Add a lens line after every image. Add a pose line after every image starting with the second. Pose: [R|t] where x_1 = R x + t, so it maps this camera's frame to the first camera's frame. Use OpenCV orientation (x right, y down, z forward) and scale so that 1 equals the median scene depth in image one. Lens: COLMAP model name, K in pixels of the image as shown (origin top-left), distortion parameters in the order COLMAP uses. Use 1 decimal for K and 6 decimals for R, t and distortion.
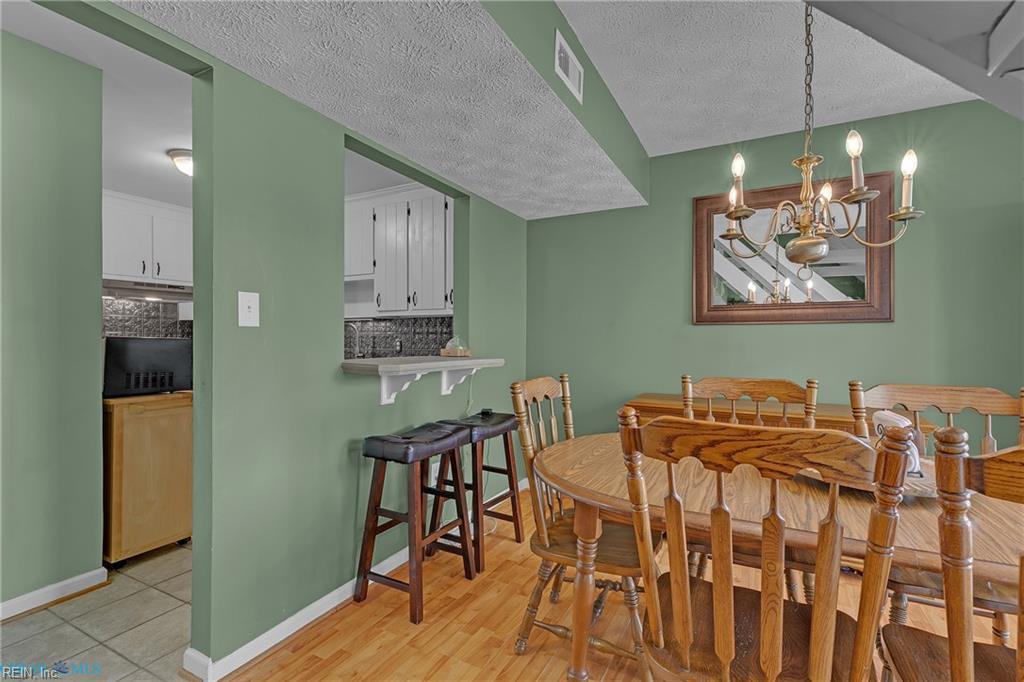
lens RADIAL K [[469.5, 0, 509.6], [0, 469.5, 342.4], [0, 0, 1]] dist [0.002524, 0.000786]
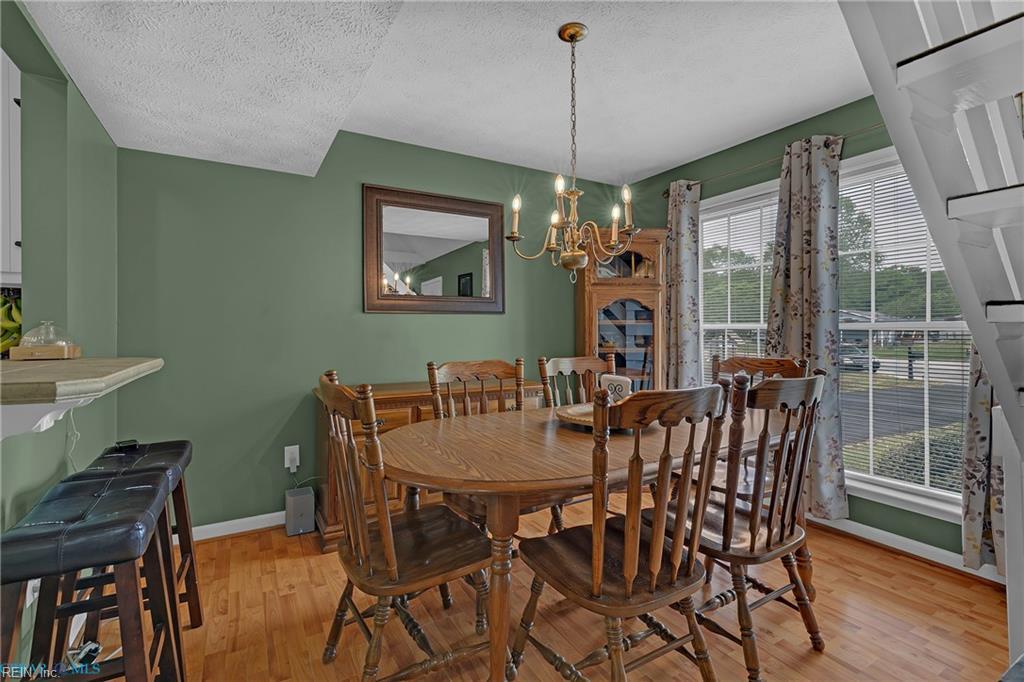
lens RADIAL K [[469.5, 0, 516.3], [0, 469.5, 330.0], [0, 0, 1]] dist [0.002524, 0.000786]
pose [[0.520768, -0.007989, 0.853661, -0.304995], [0.009888, 0.999946, 0.003326, -0.001743], [-0.853641, 0.006710, 0.520819, 0.231448]]
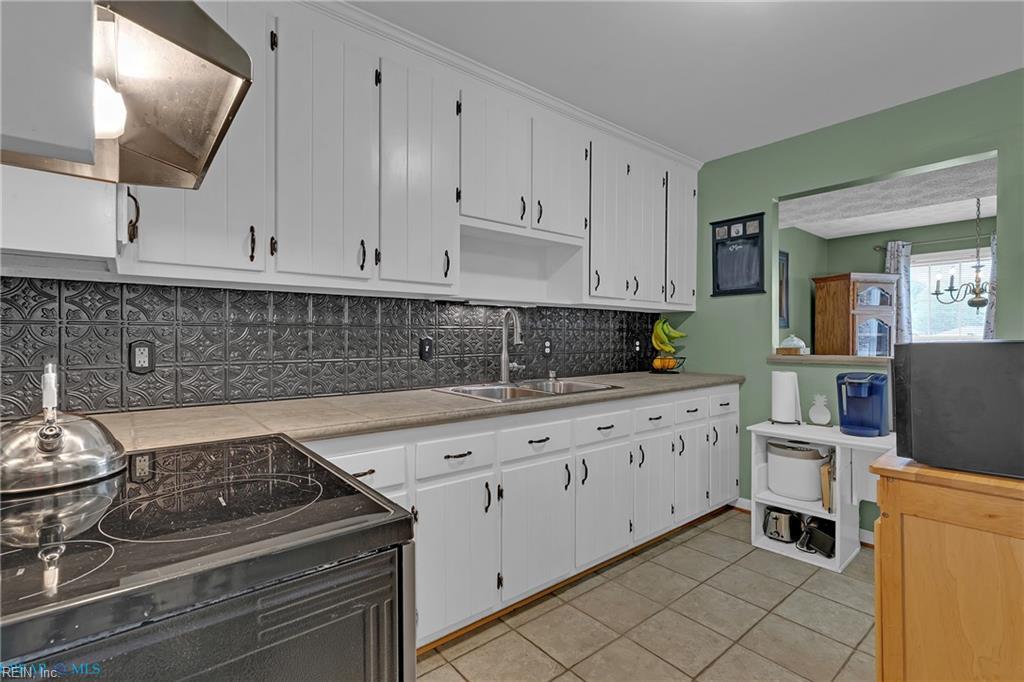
lens RADIAL K [[469.5, 0, 482.3], [0, 469.5, 340.6], [0, 0, 1]] dist [0.002524, 0.000786]
pose [[0.377036, -0.011106, 0.926132, -1.559731], [-0.000153, 0.999927, 0.012053, -0.016924], [-0.926198, -0.004686, 0.377007, 1.380198]]
